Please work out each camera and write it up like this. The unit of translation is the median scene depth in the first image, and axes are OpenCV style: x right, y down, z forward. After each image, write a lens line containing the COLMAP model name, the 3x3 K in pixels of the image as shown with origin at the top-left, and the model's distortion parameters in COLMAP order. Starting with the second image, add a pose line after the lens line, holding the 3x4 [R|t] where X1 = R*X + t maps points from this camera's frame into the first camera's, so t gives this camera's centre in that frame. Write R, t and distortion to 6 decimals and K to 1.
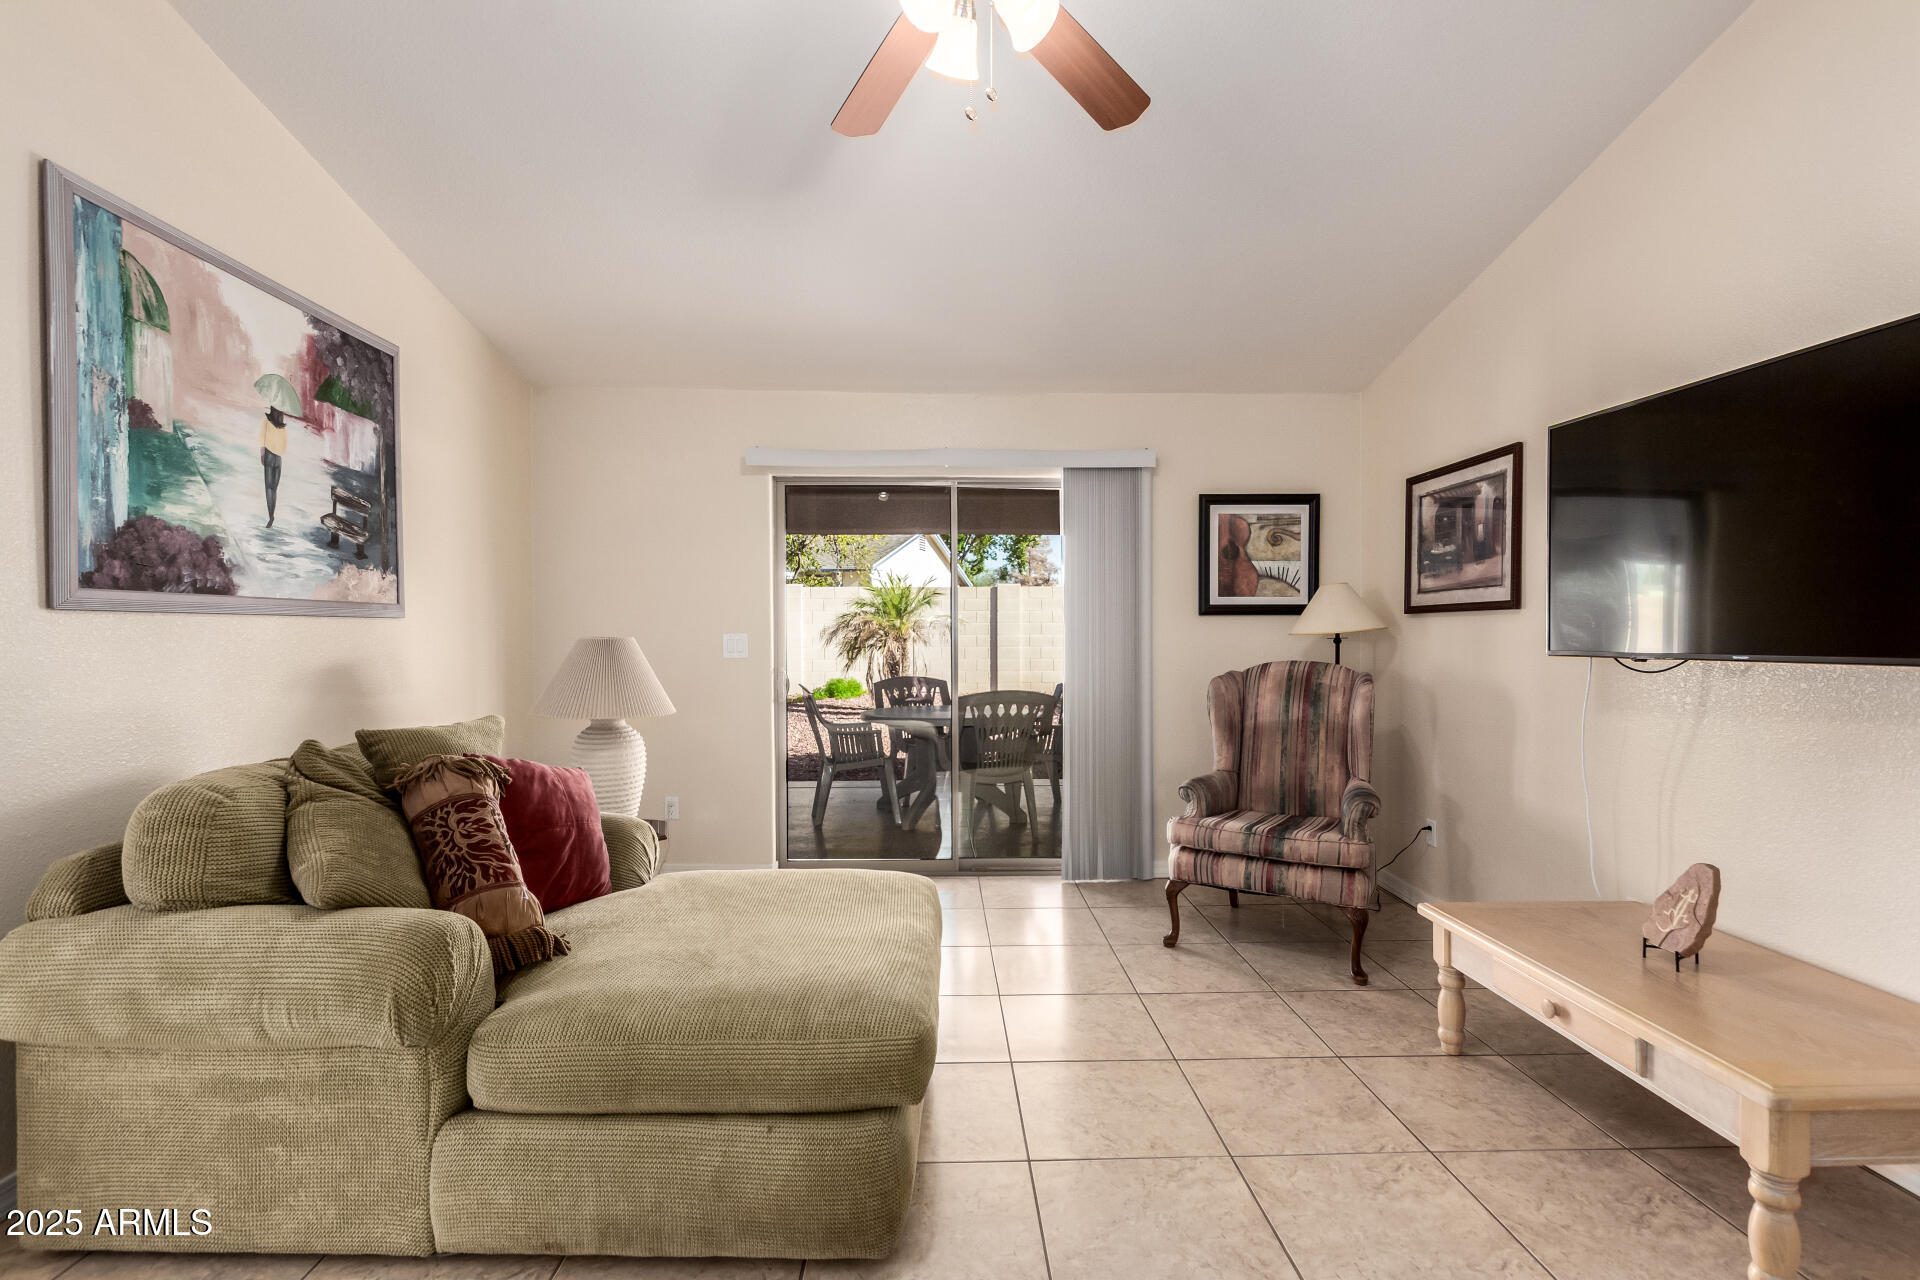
lens RADIAL K [[883.5, 0, 960.9], [0, 883.5, 643.6], [0, 0, 1]] dist [0.006057, -0.000826]
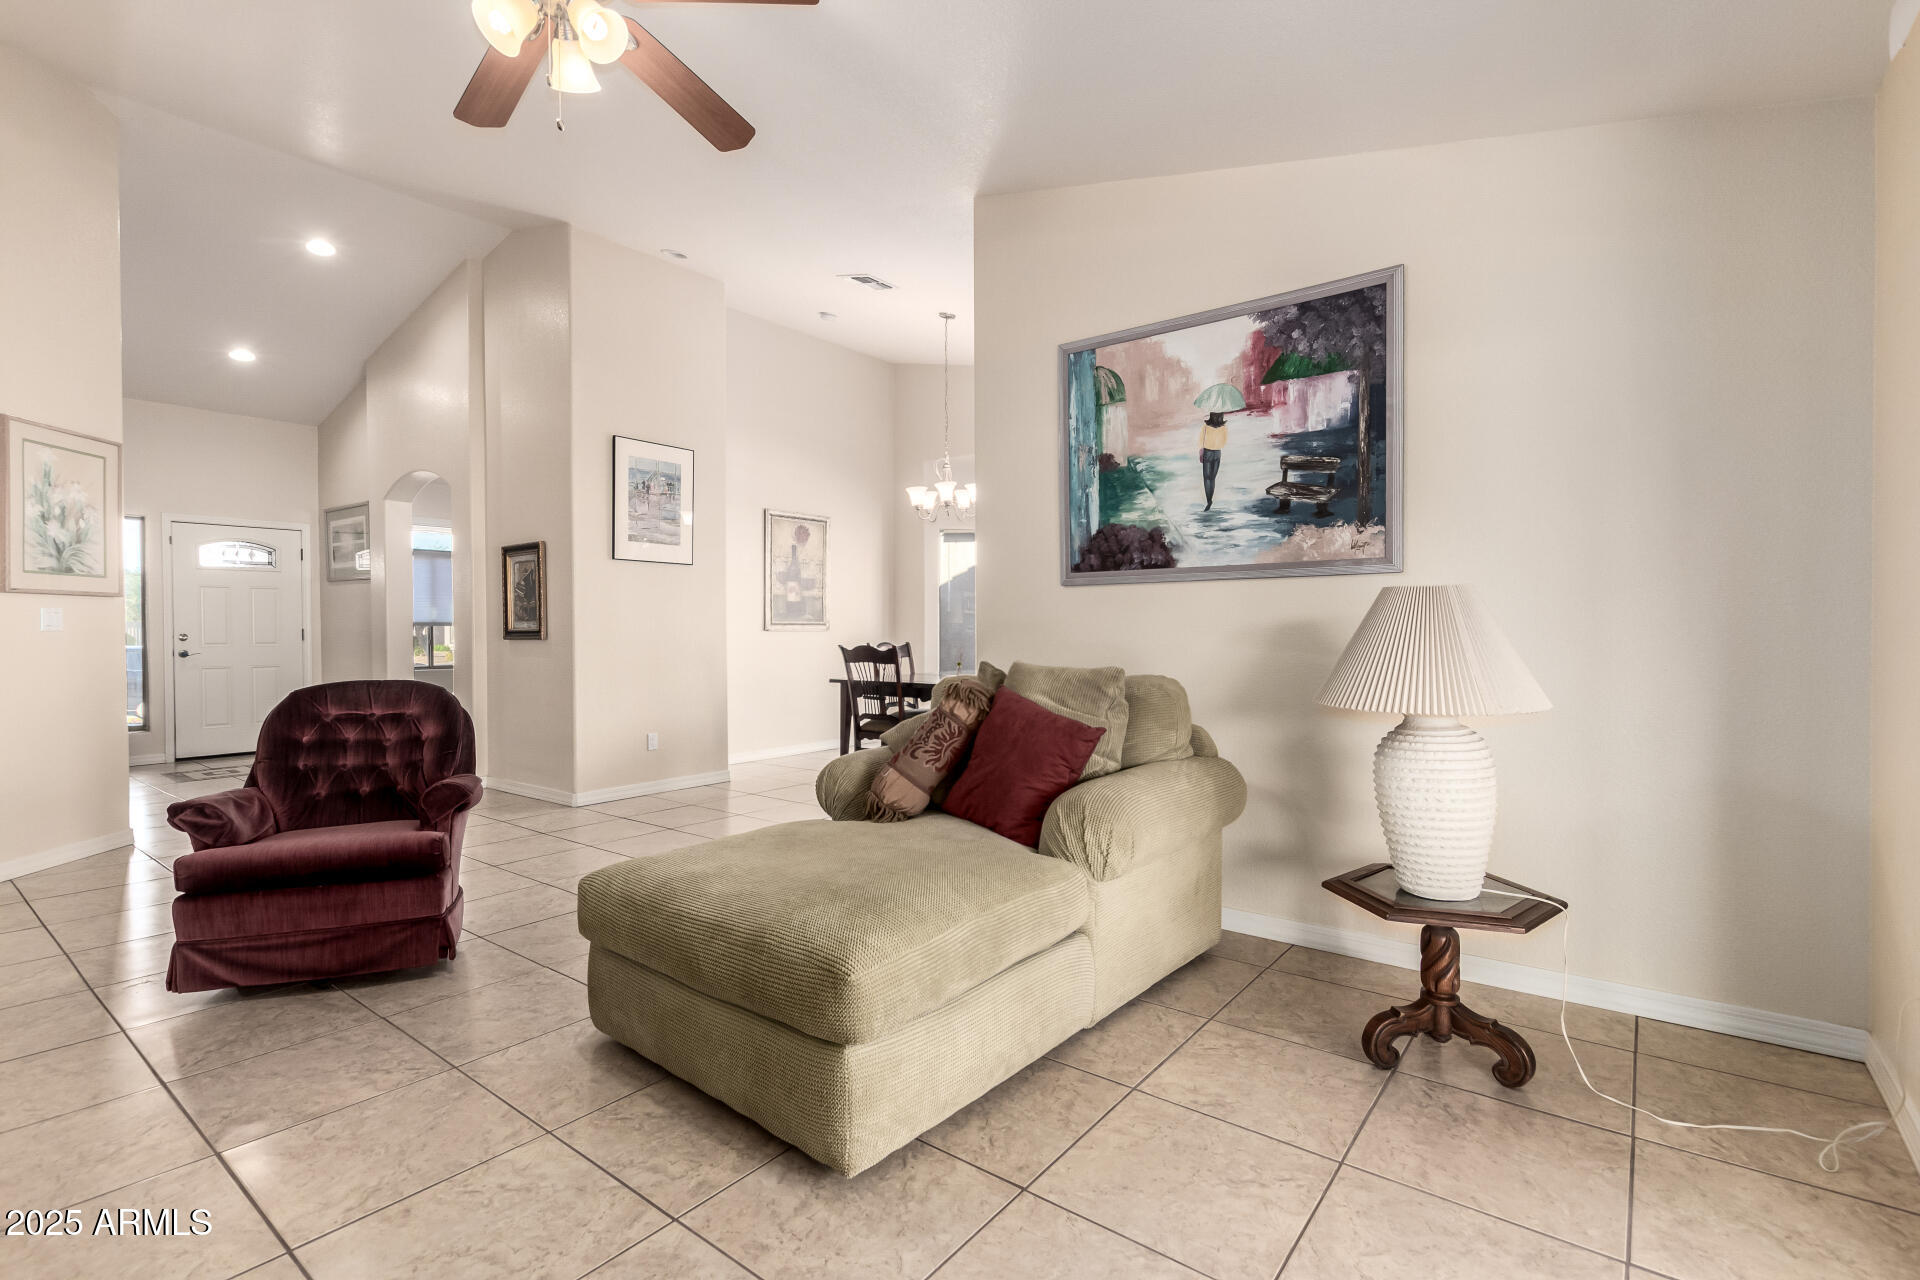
lens RADIAL K [[883.5, 0, 963.9], [0, 883.5, 639.7], [0, 0, 1]] dist [0.006057, -0.000826]
pose [[-0.632494, 0.017729, -0.774362, 0.369556], [-0.002225, 0.999692, 0.024706, 0.019623], [0.774562, 0.017349, -0.632260, 1.366109]]
